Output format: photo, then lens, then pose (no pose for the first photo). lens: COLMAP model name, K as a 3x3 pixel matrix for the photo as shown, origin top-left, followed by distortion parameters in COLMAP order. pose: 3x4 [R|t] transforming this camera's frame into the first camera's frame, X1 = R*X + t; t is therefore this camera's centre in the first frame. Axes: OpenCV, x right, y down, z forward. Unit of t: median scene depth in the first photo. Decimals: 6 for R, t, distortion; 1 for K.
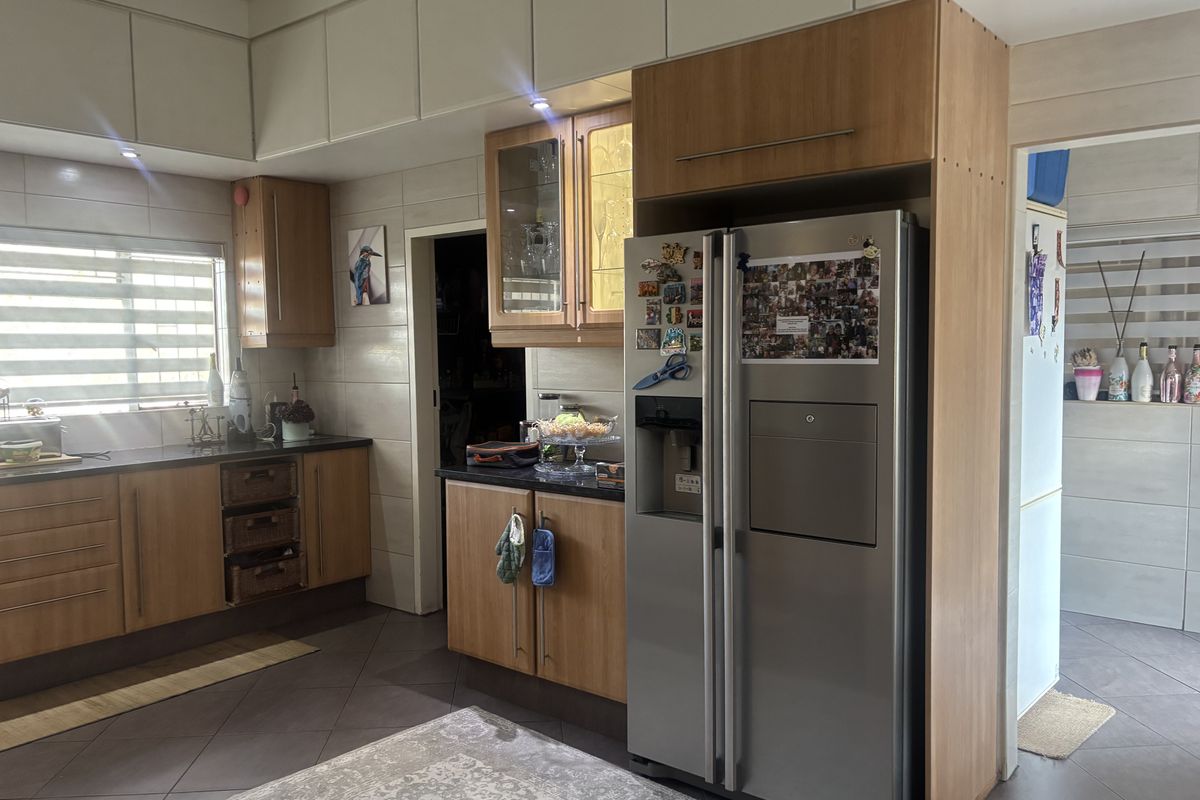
lens RADIAL K [[898.3, 0, 602.0], [0, 898.3, 401.9], [0, 0, 1]] dist [0.045875, -0.020330]
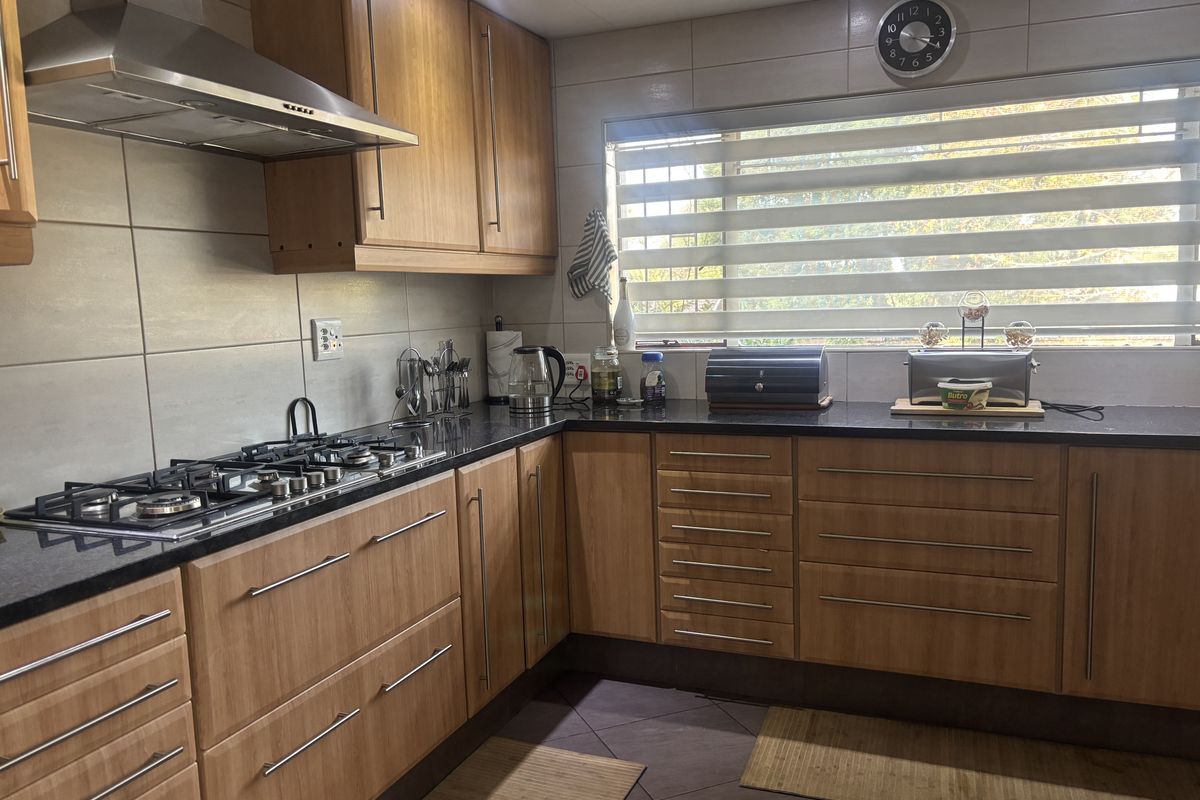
lens RADIAL K [[898.3, 0, 604.8], [0, 898.3, 404.7], [0, 0, 1]] dist [0.045875, -0.020330]
pose [[0.294898, 0.121222, -0.947808, -0.035270], [-0.031736, 0.992616, 0.117078, -0.012412], [0.955002, -0.004446, 0.296567, 0.506345]]
